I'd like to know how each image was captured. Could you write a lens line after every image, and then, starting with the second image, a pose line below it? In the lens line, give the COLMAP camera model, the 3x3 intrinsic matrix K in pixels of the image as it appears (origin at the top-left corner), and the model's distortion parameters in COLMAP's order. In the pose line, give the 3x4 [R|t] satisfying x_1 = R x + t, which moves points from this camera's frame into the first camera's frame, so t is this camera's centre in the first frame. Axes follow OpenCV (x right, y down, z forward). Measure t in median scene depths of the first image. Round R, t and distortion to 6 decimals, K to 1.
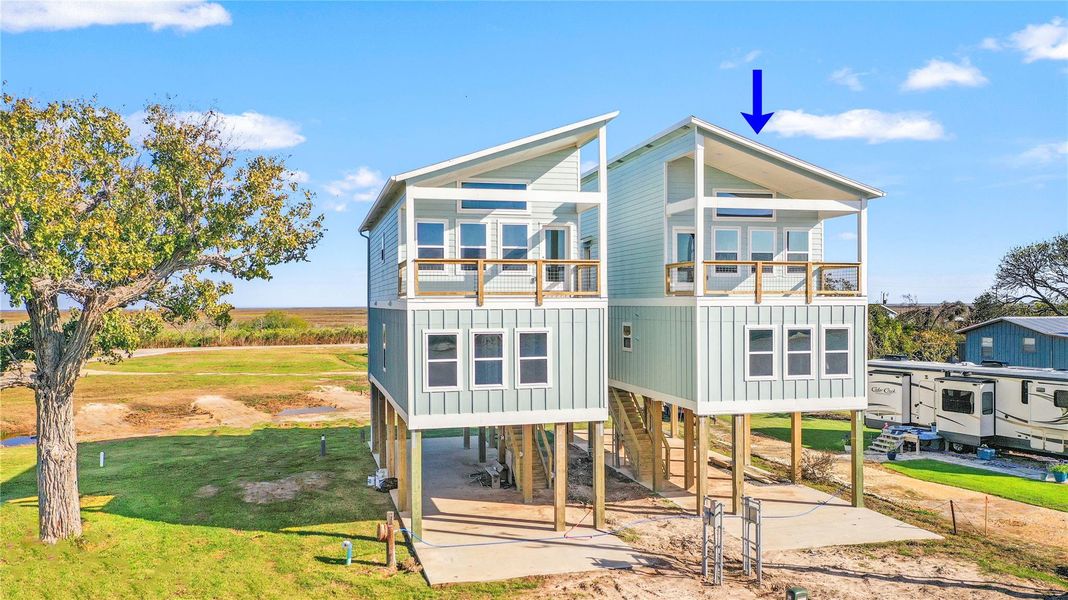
lens RADIAL K [[851.3, 0, 528.3], [0, 851.3, 310.6], [0, 0, 1]] dist [0.010477, -0.009090]
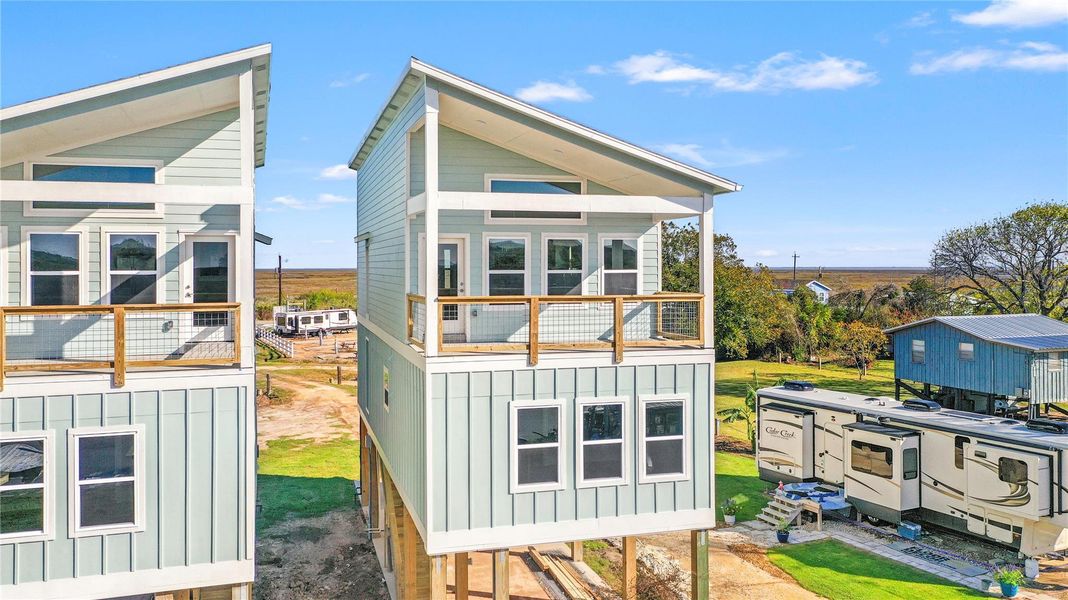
lens RADIAL K [[851.3, 0, 527.2], [0, 851.3, 260.3], [0, 0, 1]] dist [0.010477, -0.009090]
pose [[0.998594, 0.001859, 0.052968, 0.230291], [-0.001083, 0.999892, -0.014683, -0.074264], [-0.052990, 0.014605, 0.998488, 0.382841]]
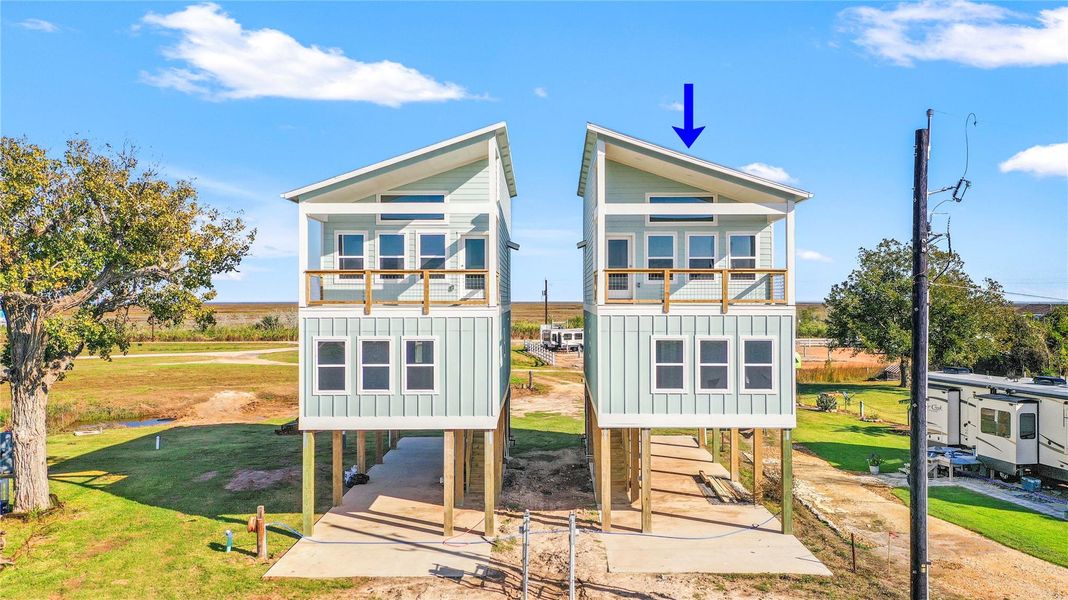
lens RADIAL K [[851.3, 0, 532.4], [0, 851.3, 290.4], [0, 0, 1]] dist [0.010477, -0.009090]
pose [[0.967342, 0.001526, -0.253471, 0.362893], [-0.006238, 0.999822, -0.017788, -0.015698], [0.253399, 0.018788, 0.967179, 0.032406]]
